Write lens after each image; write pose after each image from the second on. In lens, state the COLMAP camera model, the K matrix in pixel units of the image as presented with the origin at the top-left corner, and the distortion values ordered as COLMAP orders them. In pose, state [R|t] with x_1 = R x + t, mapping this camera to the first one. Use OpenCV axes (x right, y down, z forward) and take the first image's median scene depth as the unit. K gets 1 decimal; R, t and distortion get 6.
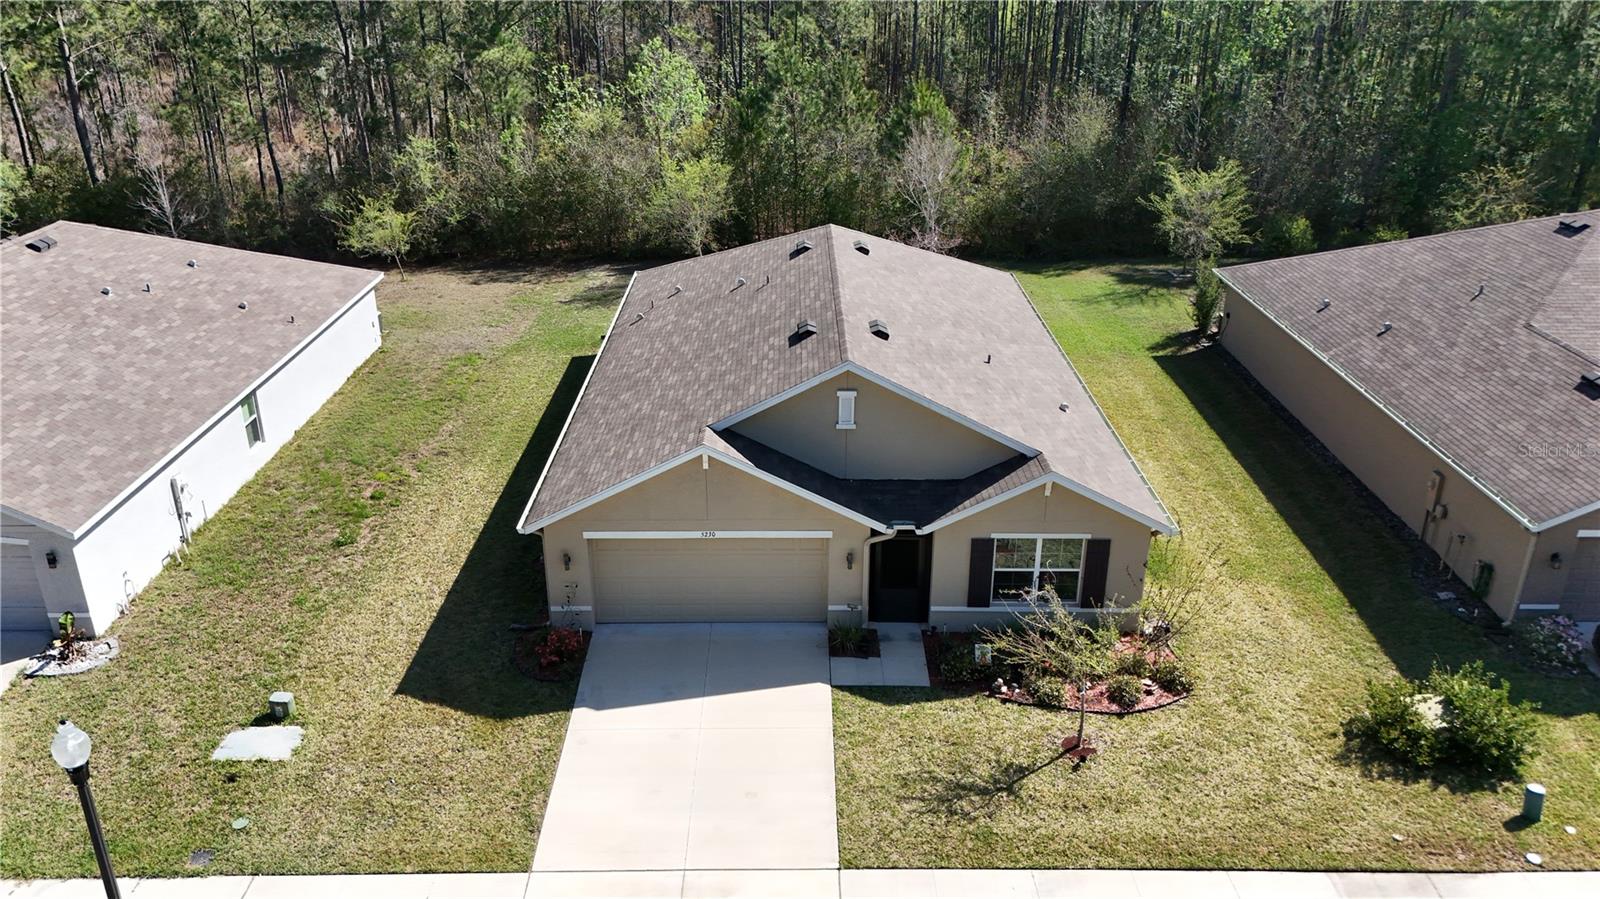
lens RADIAL K [[1193.9, 0, 802.9], [0, 1193.9, 442.6], [0, 0, 1]] dist [0.054332, -0.039207]
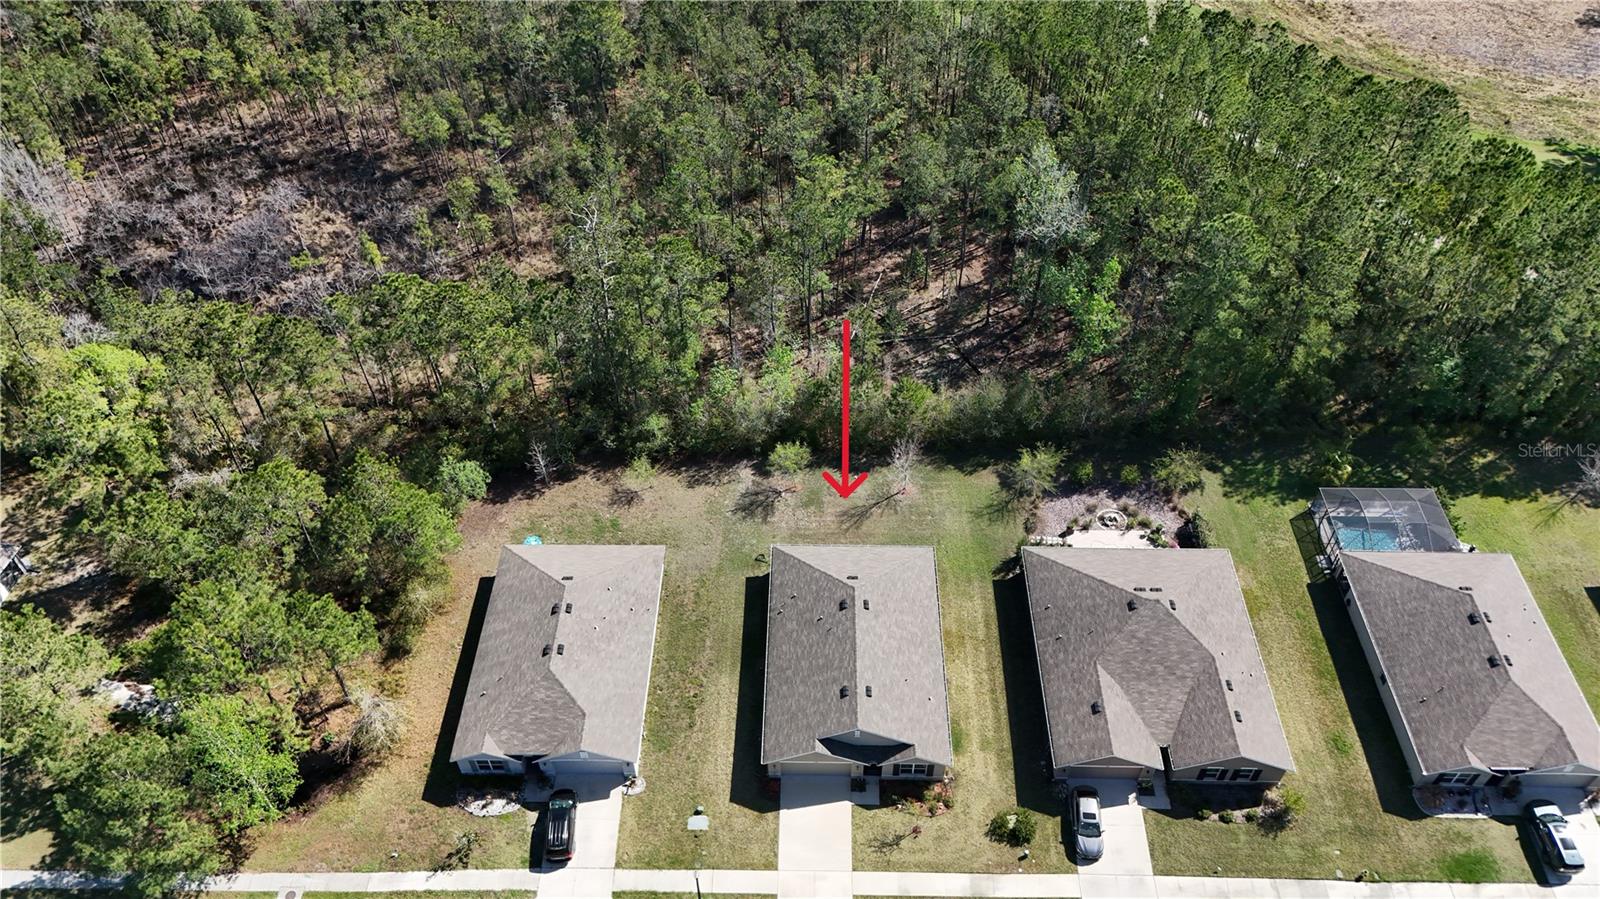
lens RADIAL K [[1193.9, 0, 804.7], [0, 1193.9, 450.4], [0, 0, 1]] dist [0.054332, -0.039207]
pose [[0.999724, 0.012787, -0.019731, -0.055645], [-0.004068, 0.920592, 0.390504, -2.072757], [0.023157, -0.390316, 0.920390, -1.797009]]
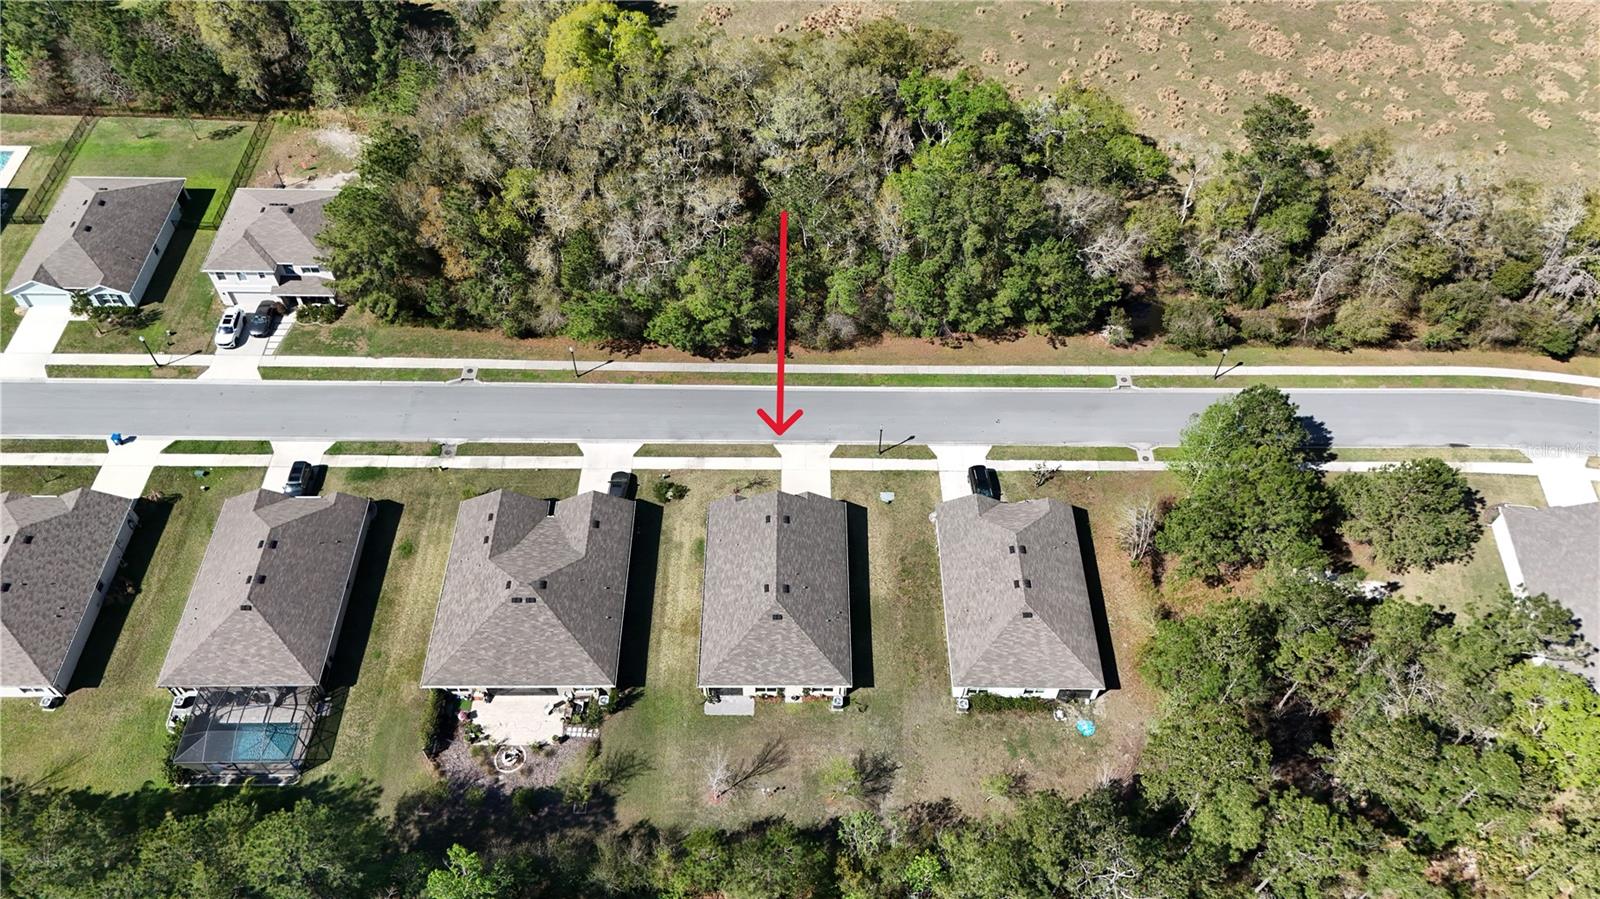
lens RADIAL K [[1193.9, 0, 800.0], [0, 1193.9, 440.6], [0, 0, 1]] dist [0.054332, -0.039207]
pose [[-0.999833, -0.013776, -0.012026, 0.006245], [-0.015368, 0.276544, 0.960878, -4.498752], [-0.009912, 0.960903, -0.276709, 2.046632]]
